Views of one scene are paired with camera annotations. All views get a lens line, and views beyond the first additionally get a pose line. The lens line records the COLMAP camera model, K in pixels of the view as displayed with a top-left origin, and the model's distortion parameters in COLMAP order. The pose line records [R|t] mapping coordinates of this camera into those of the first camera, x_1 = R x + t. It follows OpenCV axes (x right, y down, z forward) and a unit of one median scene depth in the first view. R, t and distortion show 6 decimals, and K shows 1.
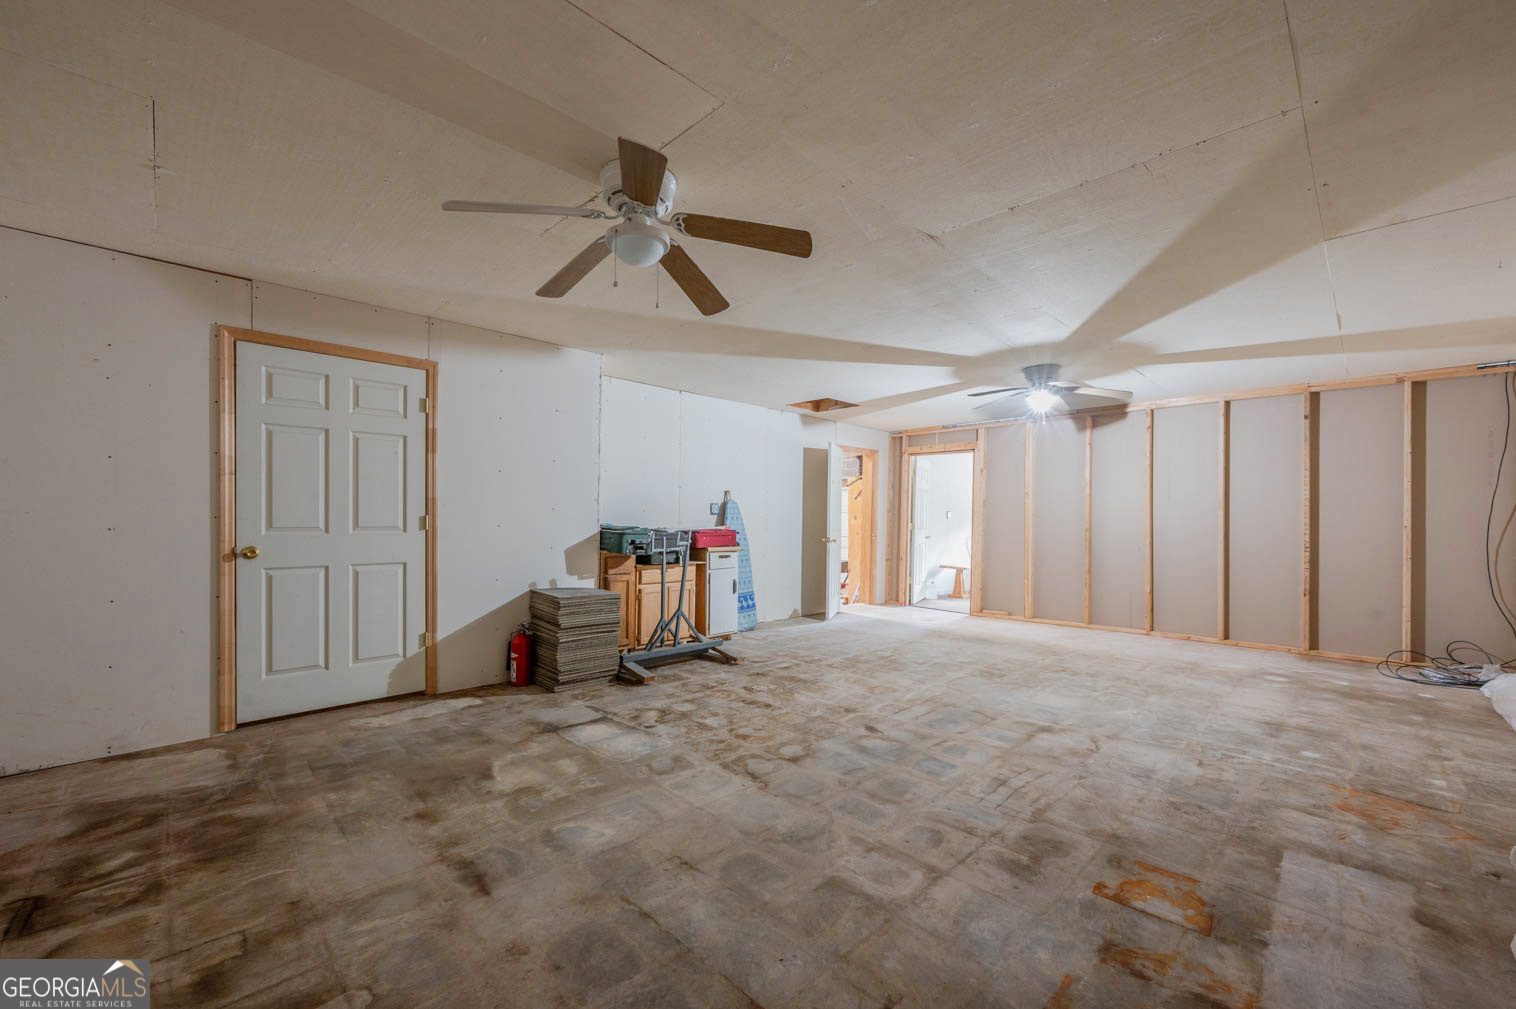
lens RADIAL K [[607.0, 0, 756.2], [0, 607.0, 514.2], [0, 0, 1]] dist [0.000154, -0.000202]
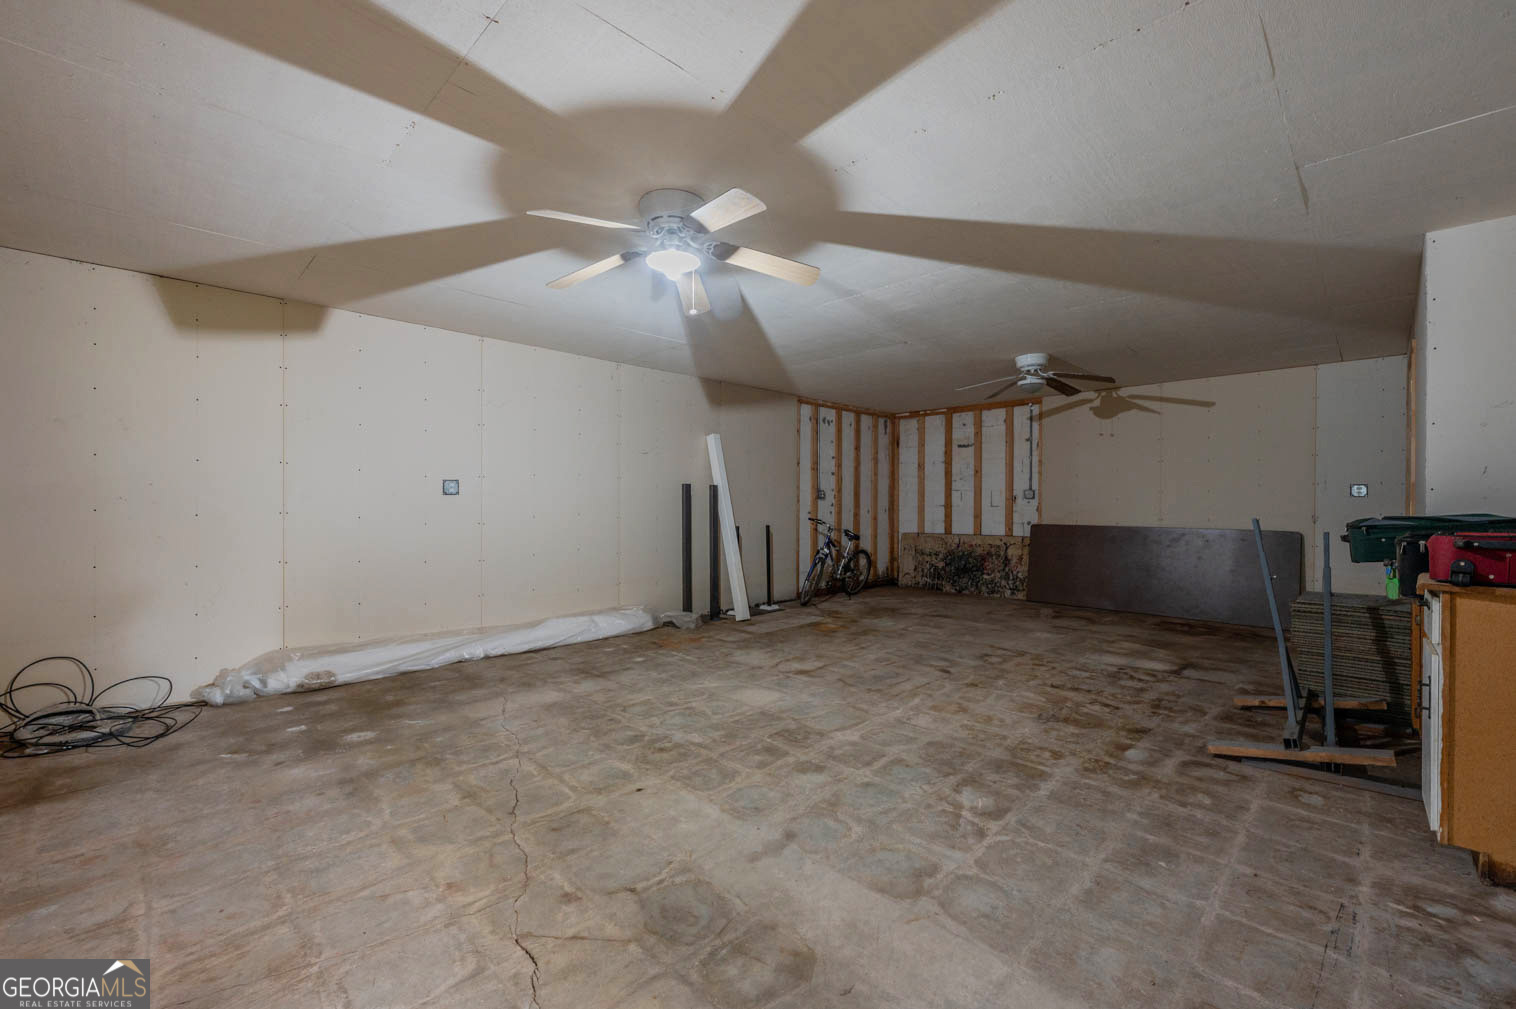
lens RADIAL K [[607.0, 0, 759.3], [0, 607.0, 509.8], [0, 0, 1]] dist [0.000154, -0.000202]
pose [[-0.999918, -0.010625, -0.007138, 0.497539], [-0.010669, 0.999924, 0.006158, 0.019876], [0.007072, 0.006234, -0.999956, 1.912206]]
